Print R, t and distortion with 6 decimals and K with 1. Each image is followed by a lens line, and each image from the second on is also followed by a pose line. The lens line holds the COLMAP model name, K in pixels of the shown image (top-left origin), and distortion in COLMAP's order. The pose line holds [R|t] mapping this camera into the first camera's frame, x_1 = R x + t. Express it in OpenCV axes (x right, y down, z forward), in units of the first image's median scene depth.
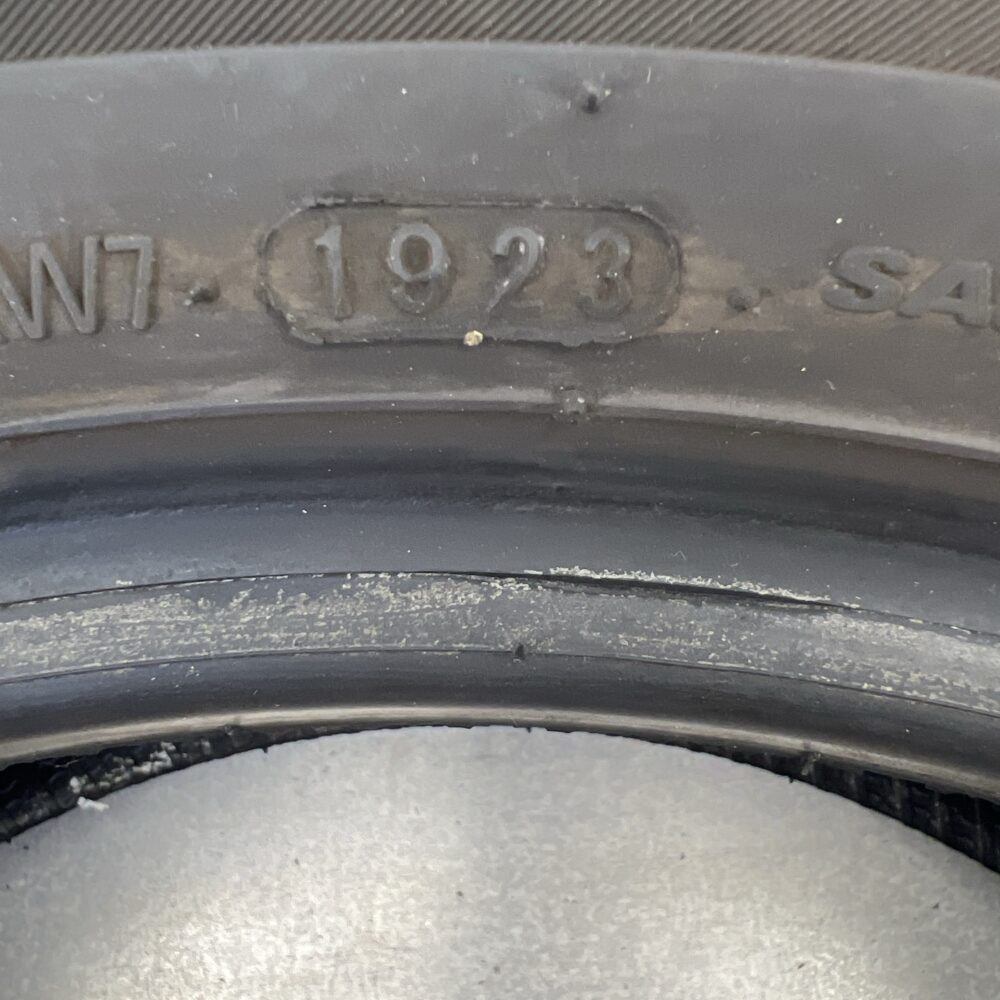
lens RADIAL K [[880.3, 0, 500.0], [0, 880.3, 500.0], [0, 0, 1]] dist [0.073920, -0.117252]
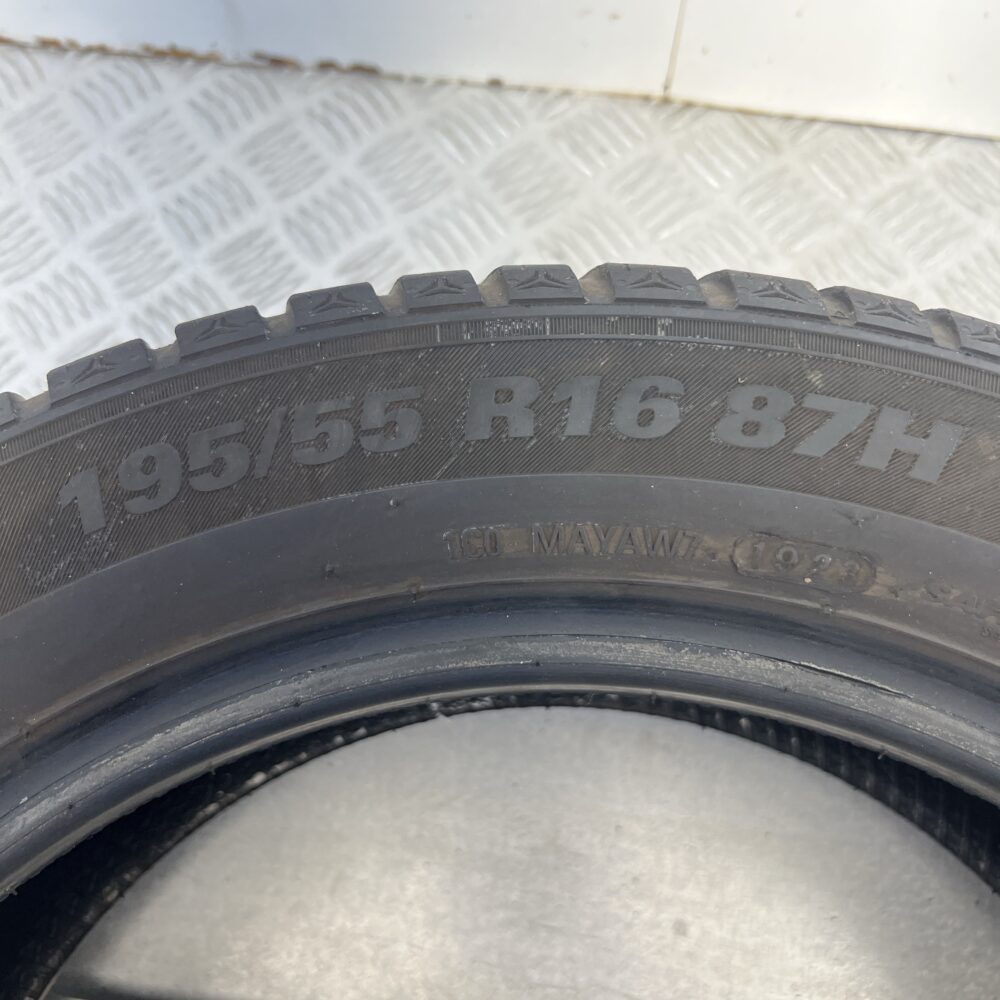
lens RADIAL K [[1000.4, 0, 500.0], [0, 1000.4, 500.0], [0, 0, 1]] dist [0.116368, -0.231293]
pose [[0.982583, 0.182766, -0.033566, -0.841132], [-0.182092, 0.983031, 0.022181, -0.311300], [0.037050, -0.015682, 0.999190, -2.126706]]
